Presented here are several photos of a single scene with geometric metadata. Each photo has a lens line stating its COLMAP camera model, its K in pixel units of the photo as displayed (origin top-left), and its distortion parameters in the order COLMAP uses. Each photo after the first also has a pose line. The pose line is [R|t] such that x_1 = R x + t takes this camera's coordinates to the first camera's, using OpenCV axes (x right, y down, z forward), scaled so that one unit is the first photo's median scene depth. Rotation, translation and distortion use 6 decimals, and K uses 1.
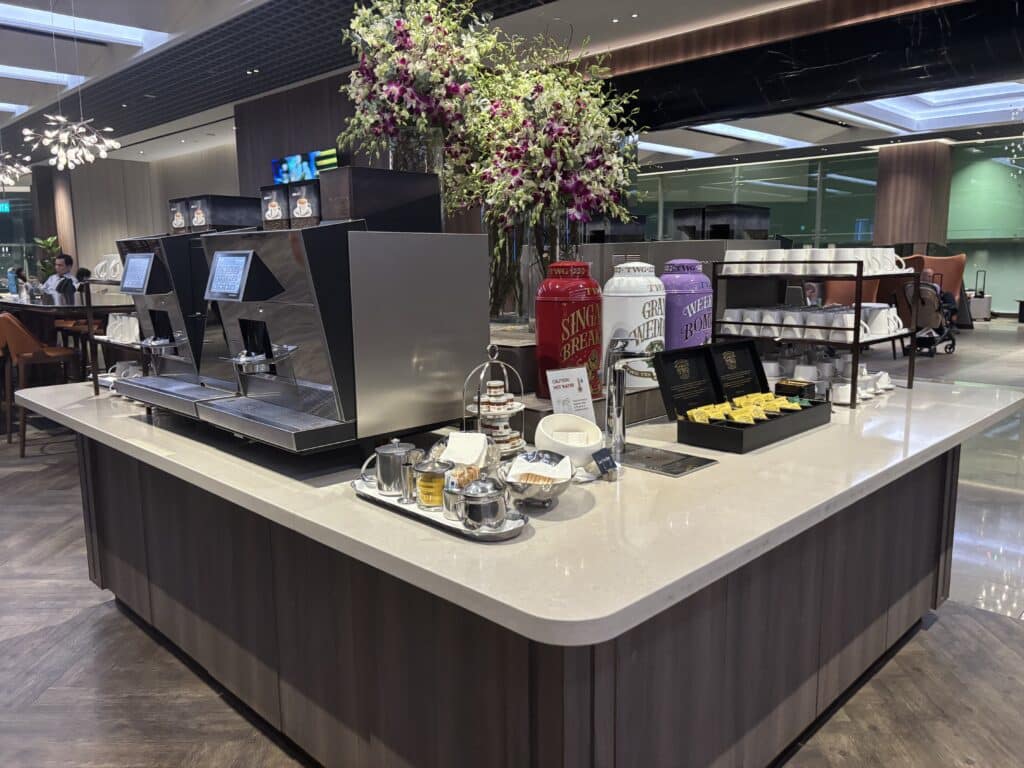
lens RADIAL K [[780.2, 0, 509.9], [0, 780.2, 378.4], [0, 0, 1]] dist [0.032648, -0.002135]
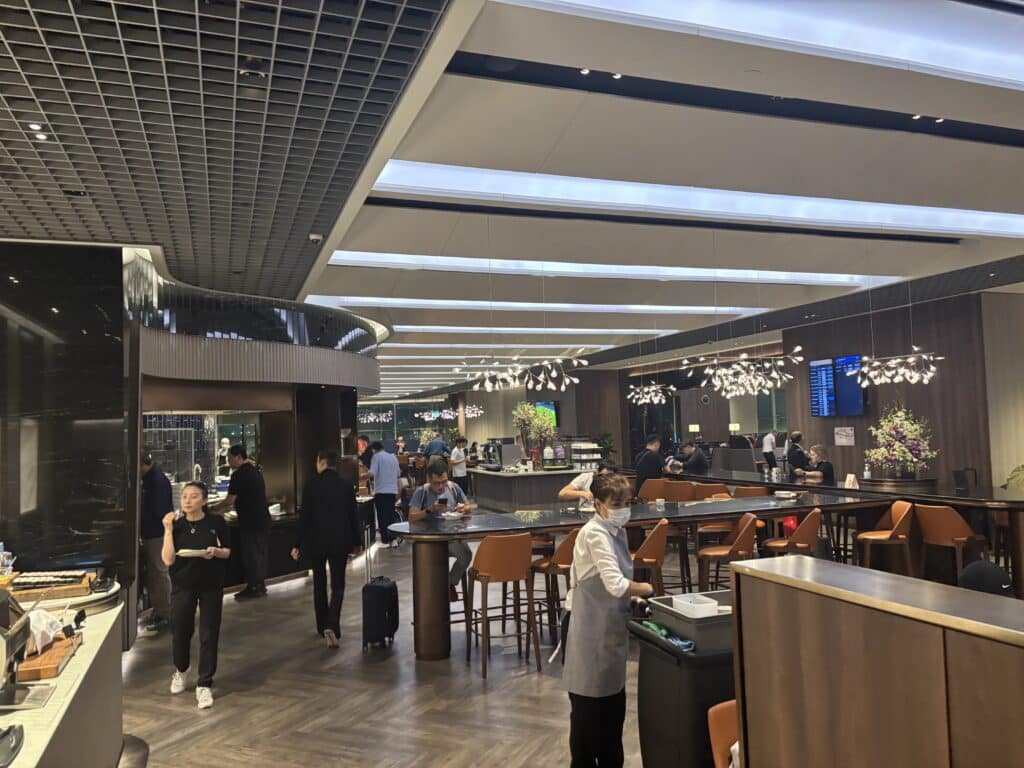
lens RADIAL K [[780.2, 0, 511.7], [0, 780.2, 384.4], [0, 0, 1]] dist [0.032648, -0.002135]
pose [[0.910629, -0.043113, -0.410970, 0.340171], [-0.039188, 0.981050, -0.189750, 0.078477], [0.411363, 0.188897, 0.891683, -0.669593]]
